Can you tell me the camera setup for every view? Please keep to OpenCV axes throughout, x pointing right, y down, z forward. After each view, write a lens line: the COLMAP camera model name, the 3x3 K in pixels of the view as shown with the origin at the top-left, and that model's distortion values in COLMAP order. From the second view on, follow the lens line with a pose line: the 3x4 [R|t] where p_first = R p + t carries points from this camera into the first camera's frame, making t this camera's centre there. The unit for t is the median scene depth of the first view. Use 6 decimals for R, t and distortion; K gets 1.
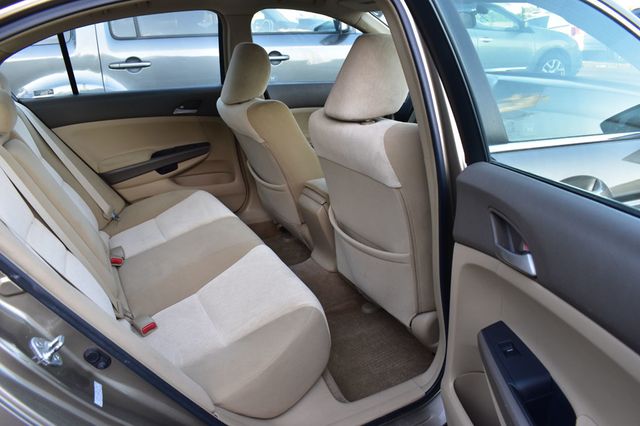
lens RADIAL K [[492.9, 0, 320.0], [0, 492.9, 213.0], [0, 0, 1]] dist [-0.104106, 0.028161]
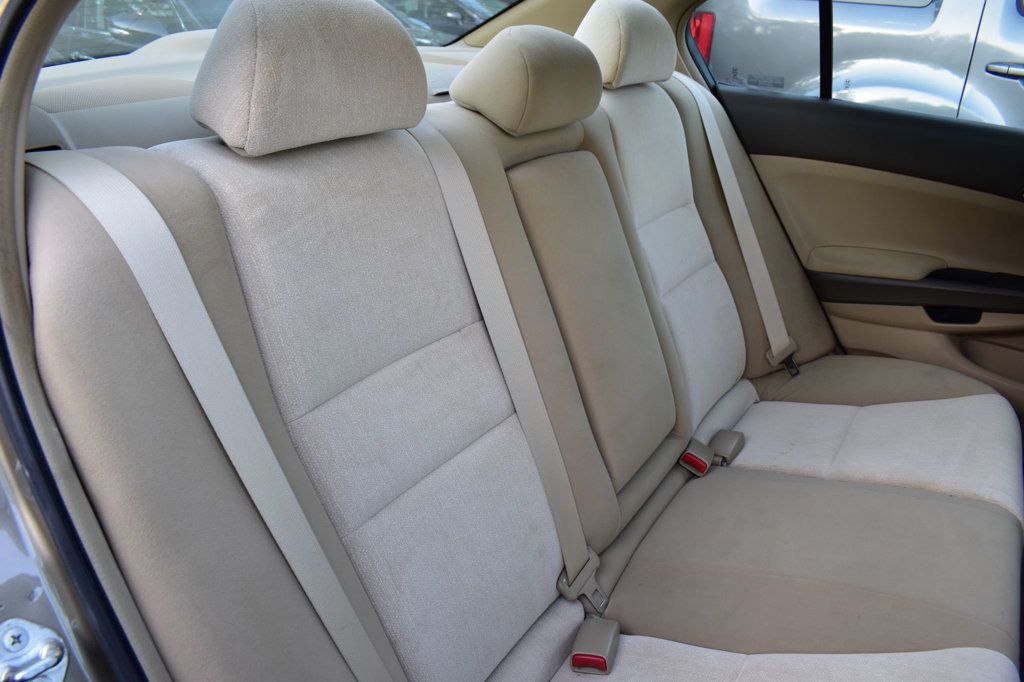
lens RADIAL K [[788.6, 0, 512.0], [0, 788.6, 341.0], [0, 0, 1]] dist [-0.104106, 0.028161]
pose [[0.512395, 0.387461, -0.766372, 0.008486], [-0.350016, 0.909164, 0.225633, -0.085758], [0.784181, 0.152629, 0.601468, 0.306879]]
